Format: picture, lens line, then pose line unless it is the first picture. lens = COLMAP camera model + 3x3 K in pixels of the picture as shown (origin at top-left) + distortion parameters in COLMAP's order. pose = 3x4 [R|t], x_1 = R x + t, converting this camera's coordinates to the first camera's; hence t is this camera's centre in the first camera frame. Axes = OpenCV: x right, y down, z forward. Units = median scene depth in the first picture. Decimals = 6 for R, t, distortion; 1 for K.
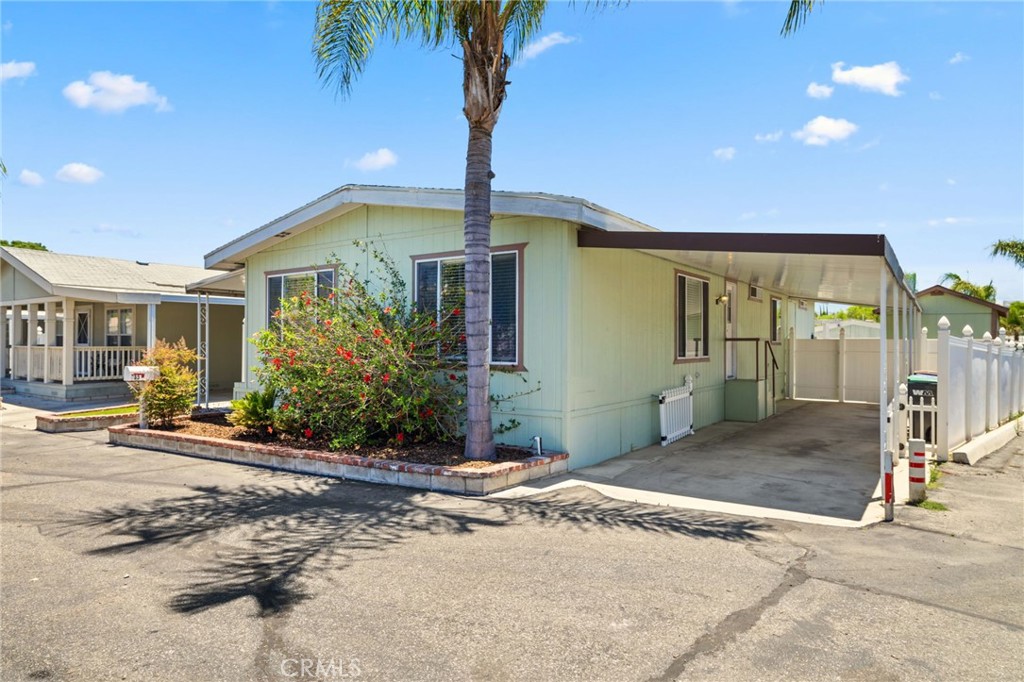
lens RADIAL K [[635.2, 0, 512.0], [0, 635.2, 341.0], [0, 0, 1]] dist [0.023678, -0.000469]
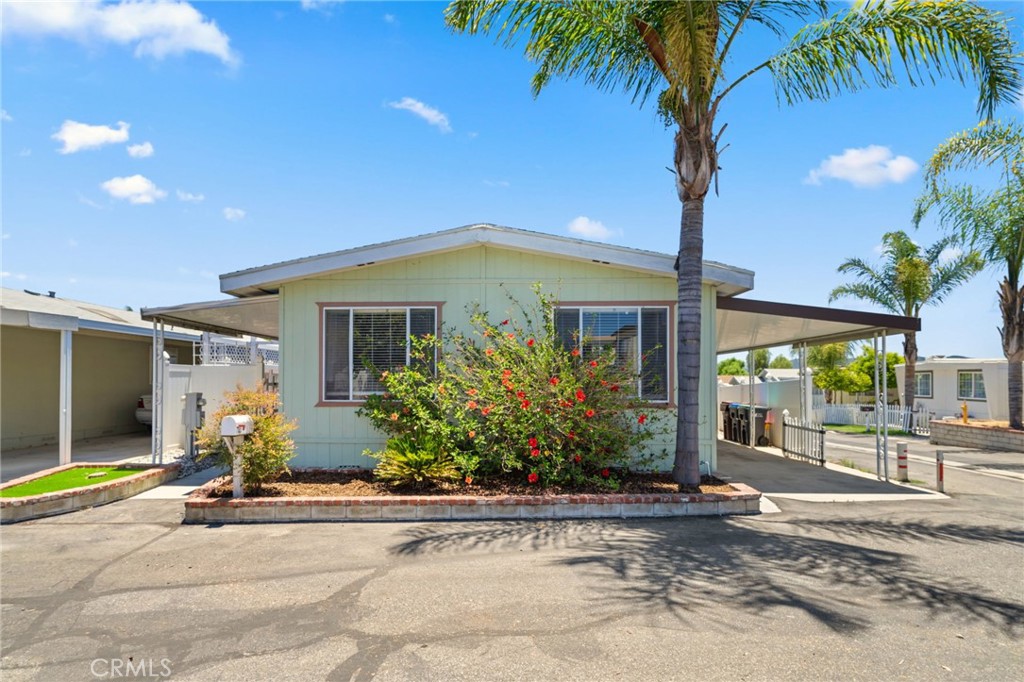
lens RADIAL K [[495.4, 0, 513.2], [0, 495.4, 373.4], [0, 0, 1]] dist [0.000466, -0.000017]
pose [[0.822955, 0.022805, 0.567649, -0.685215], [-0.001166, 0.999260, -0.038454, 0.017052], [-0.568106, 0.030985, 0.822372, 0.368784]]
